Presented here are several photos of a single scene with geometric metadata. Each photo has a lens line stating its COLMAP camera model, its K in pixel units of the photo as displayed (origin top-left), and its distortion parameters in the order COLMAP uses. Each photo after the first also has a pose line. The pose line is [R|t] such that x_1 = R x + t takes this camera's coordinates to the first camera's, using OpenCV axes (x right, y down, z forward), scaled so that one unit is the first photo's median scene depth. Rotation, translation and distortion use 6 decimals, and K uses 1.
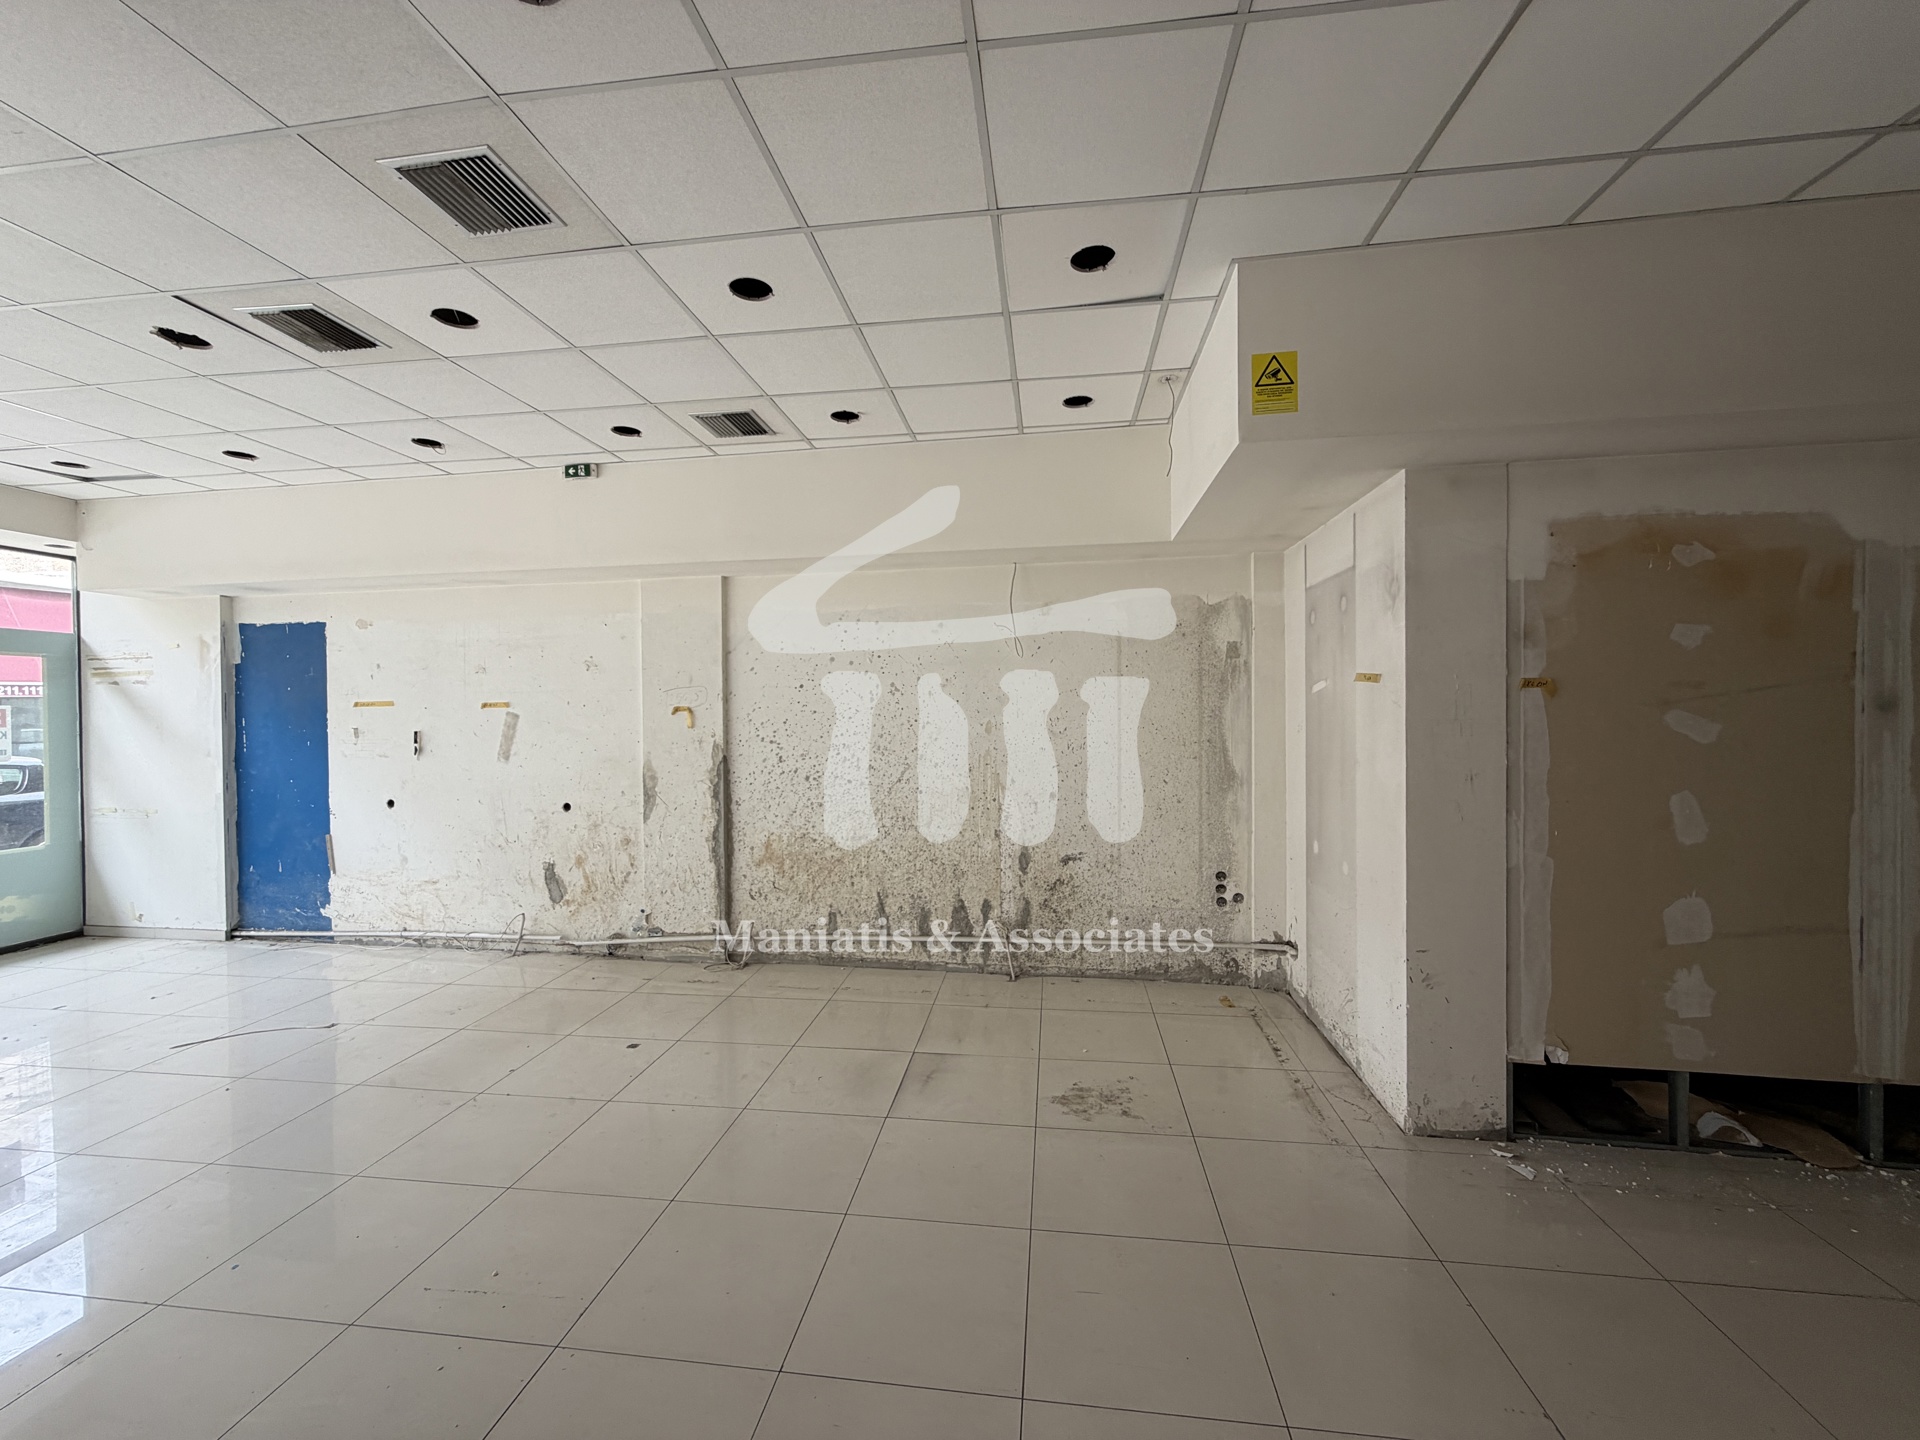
lens RADIAL K [[764.2, 0, 953.4], [0, 764.2, 721.0], [0, 0, 1]] dist [0.000522, -0.000295]
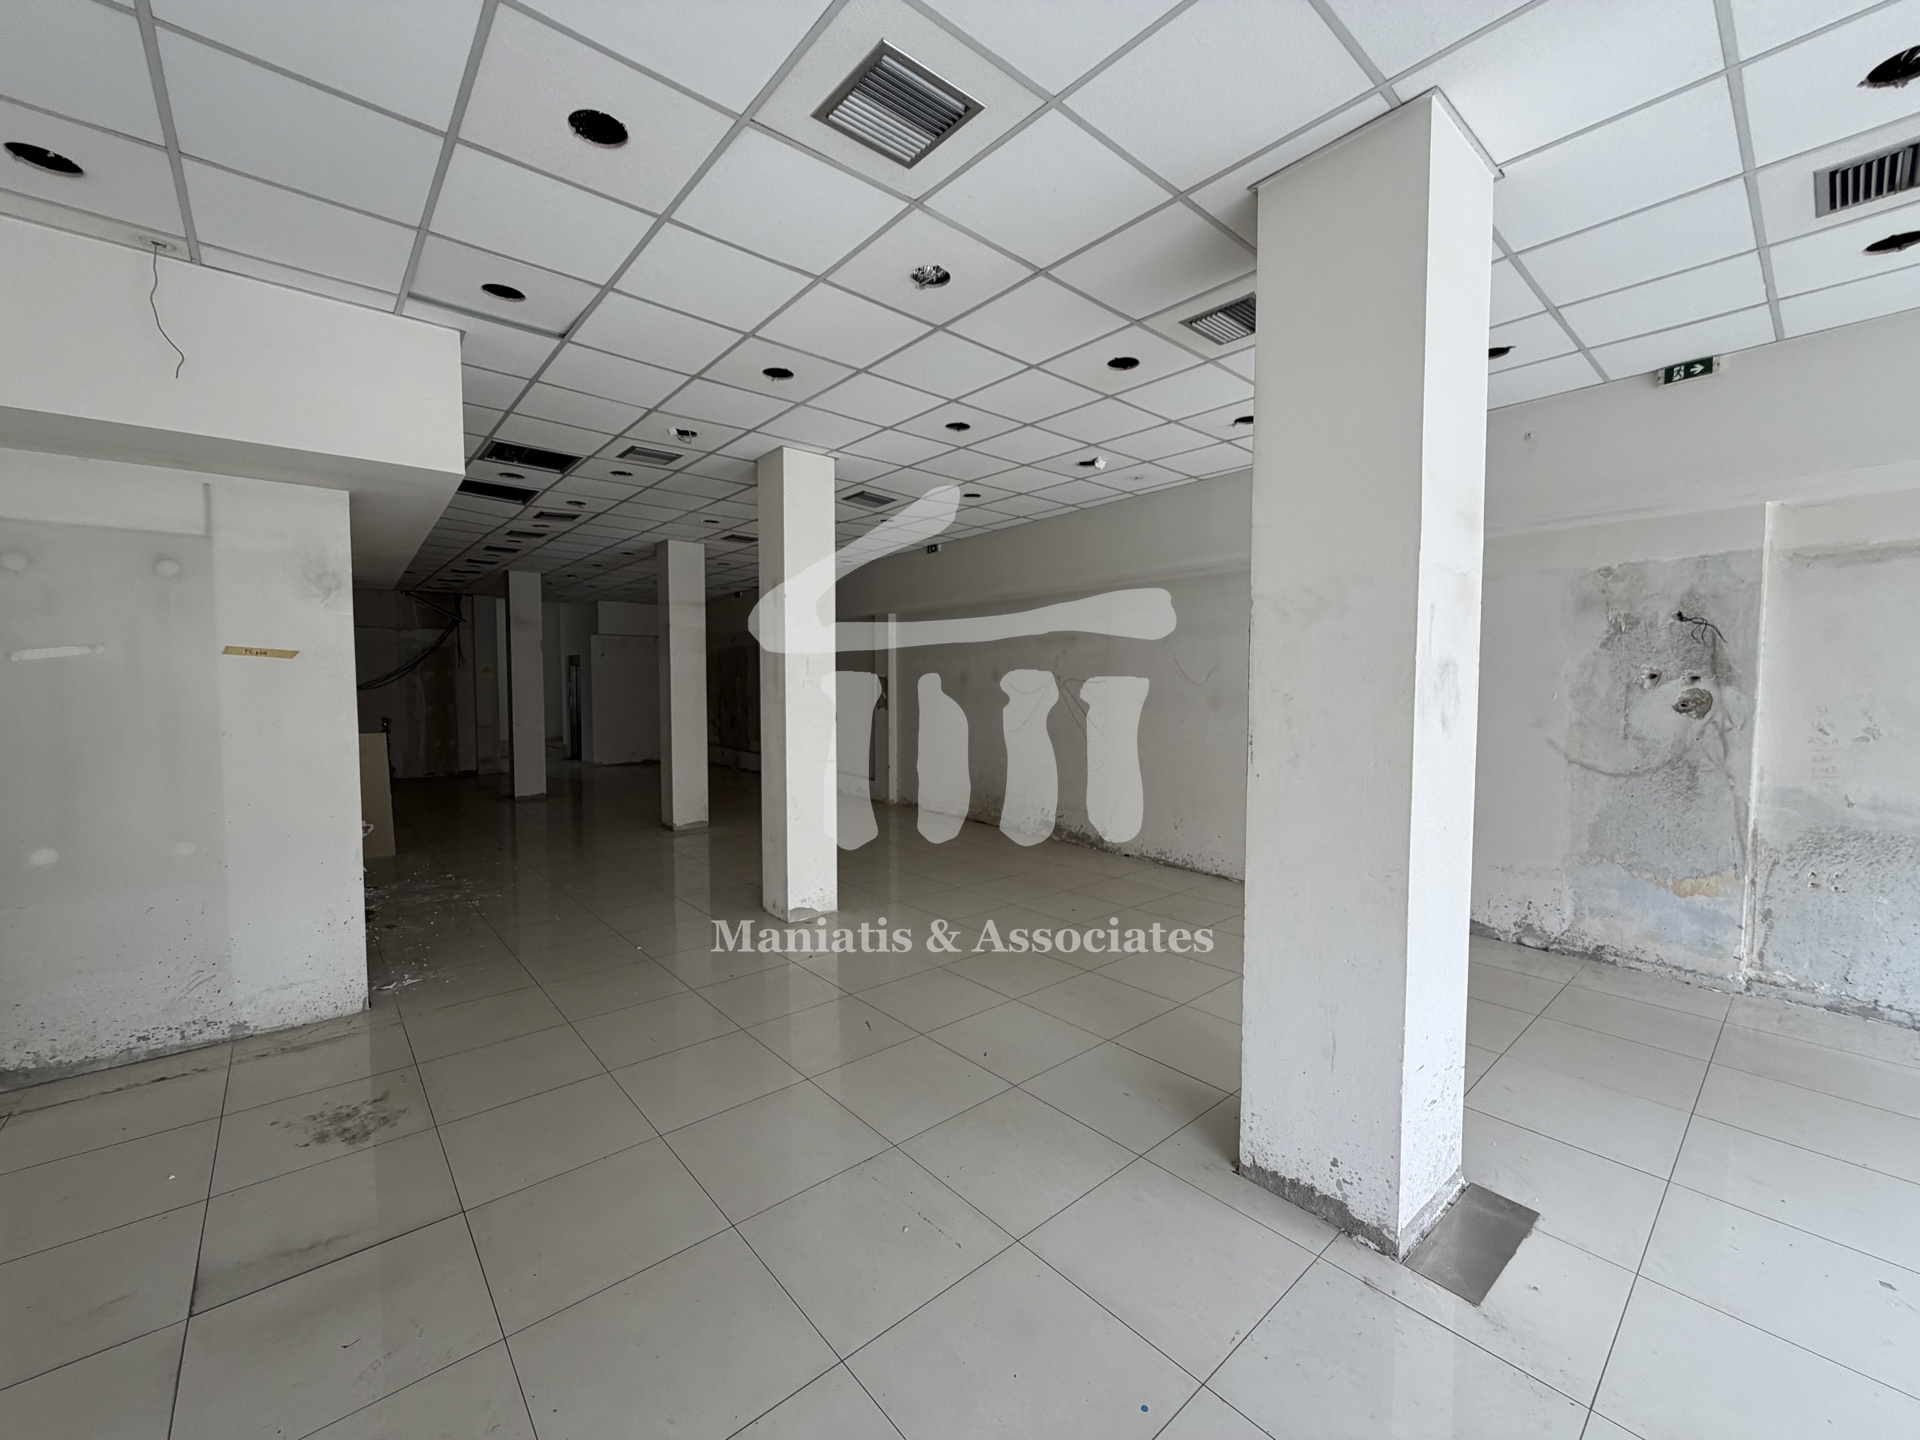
lens RADIAL K [[764.2, 0, 954.4], [0, 764.2, 719.8], [0, 0, 1]] dist [0.000522, -0.000295]
pose [[-0.748375, -0.023410, 0.662862, -1.009777], [0.014321, 0.998574, 0.051435, -0.003014], [-0.663121, 0.047985, -0.746973, 1.303124]]
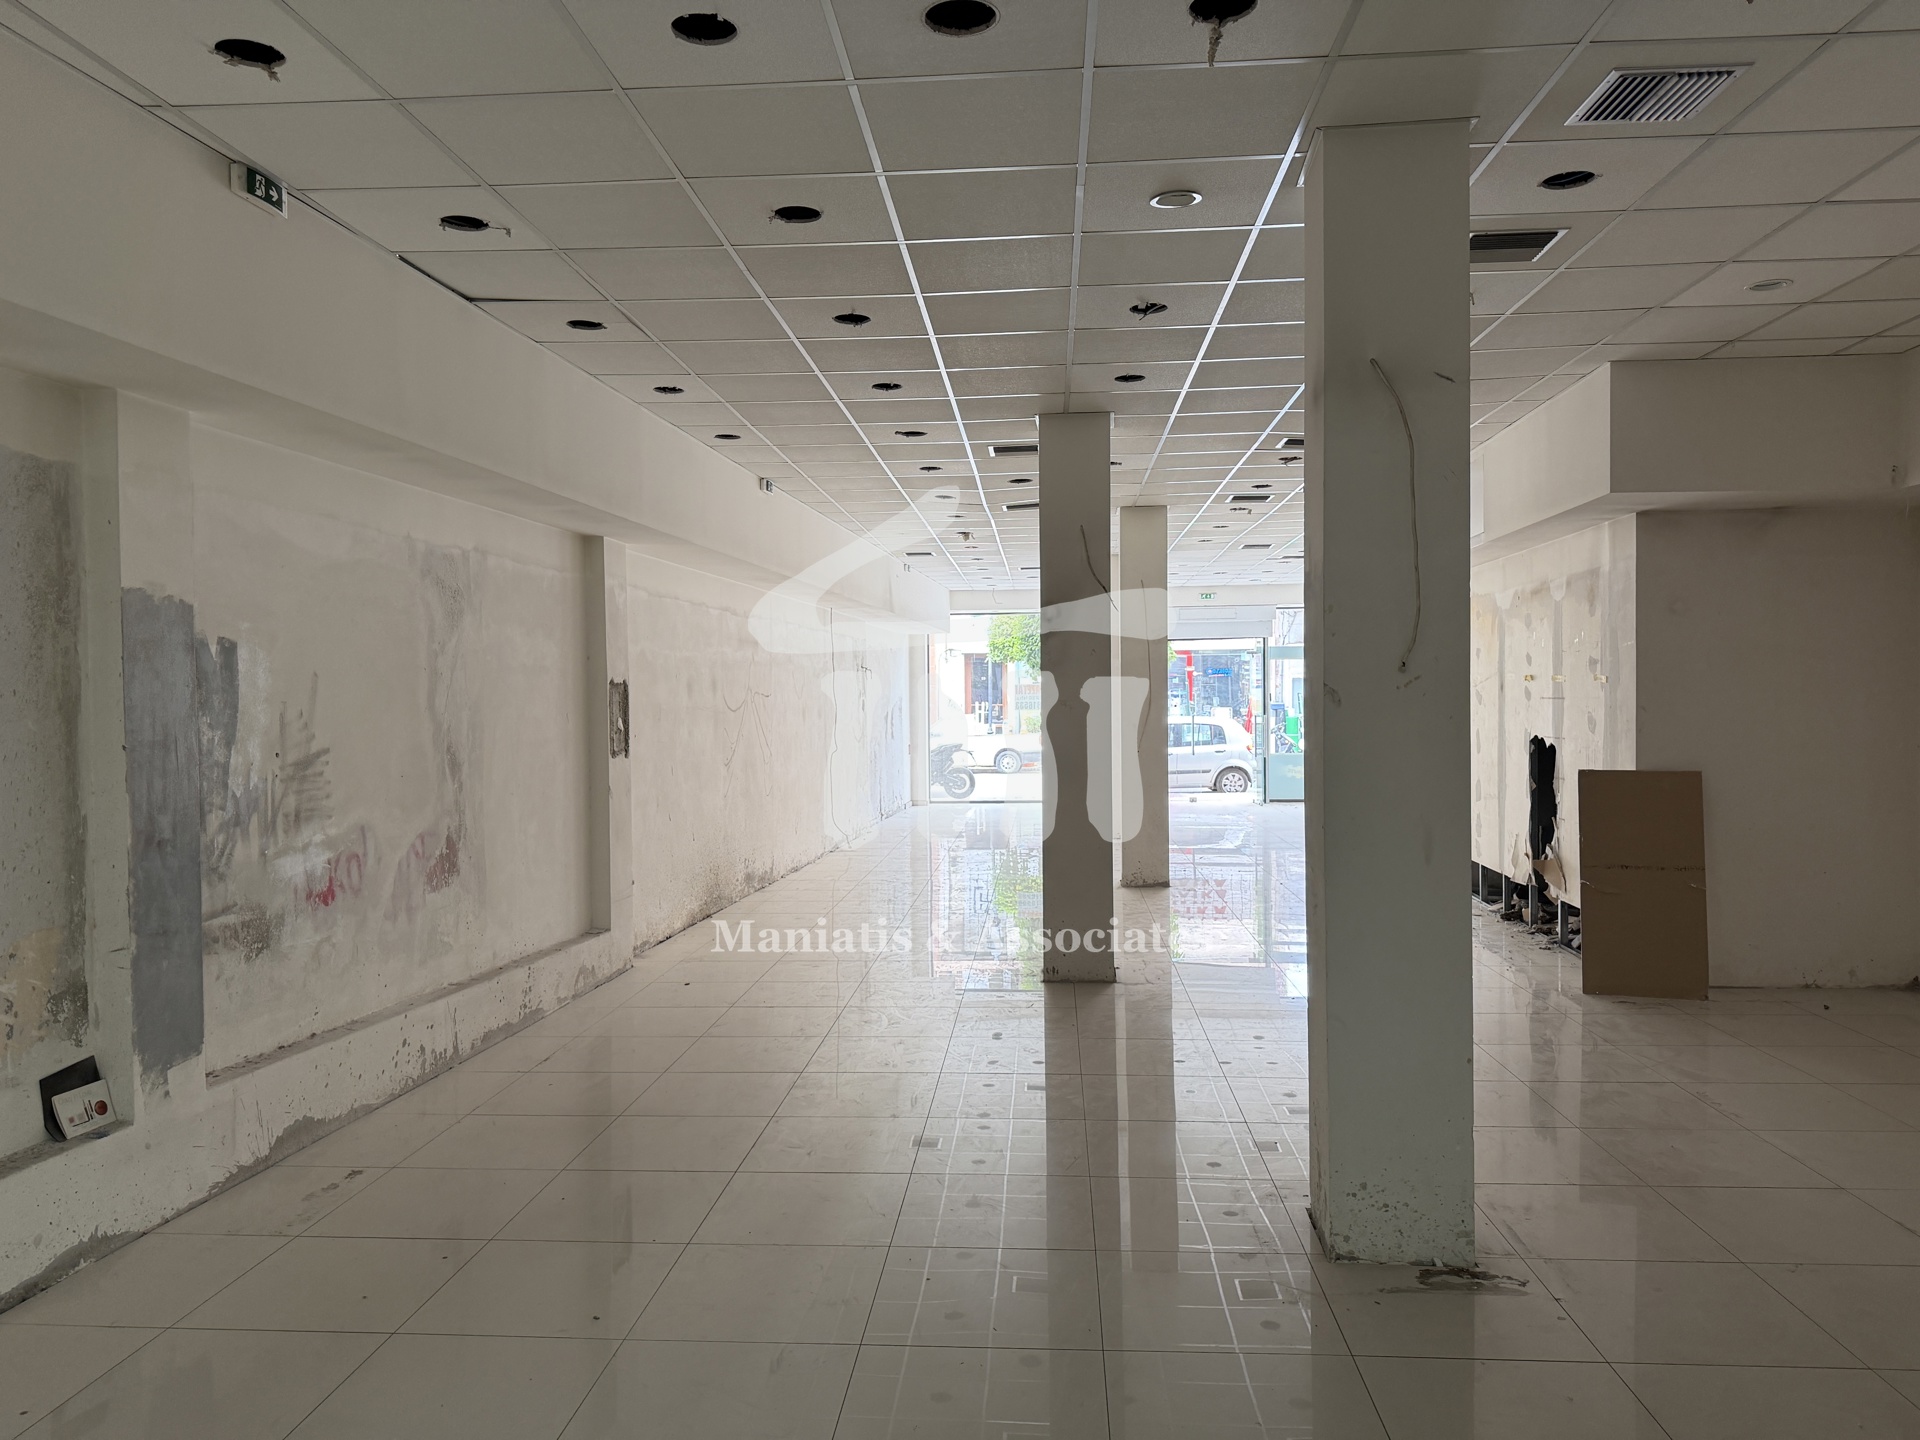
lens RADIAL K [[1347.9, 0, 953.6], [0, 1347.9, 724.5], [0, 0, 1]] dist [0.071123, -0.086517]
pose [[0.059705, 0.028017, -0.997823, 4.391933], [-0.001722, 0.999607, 0.027964, -0.018459], [0.998215, 0.000048, 0.059730, -0.622402]]
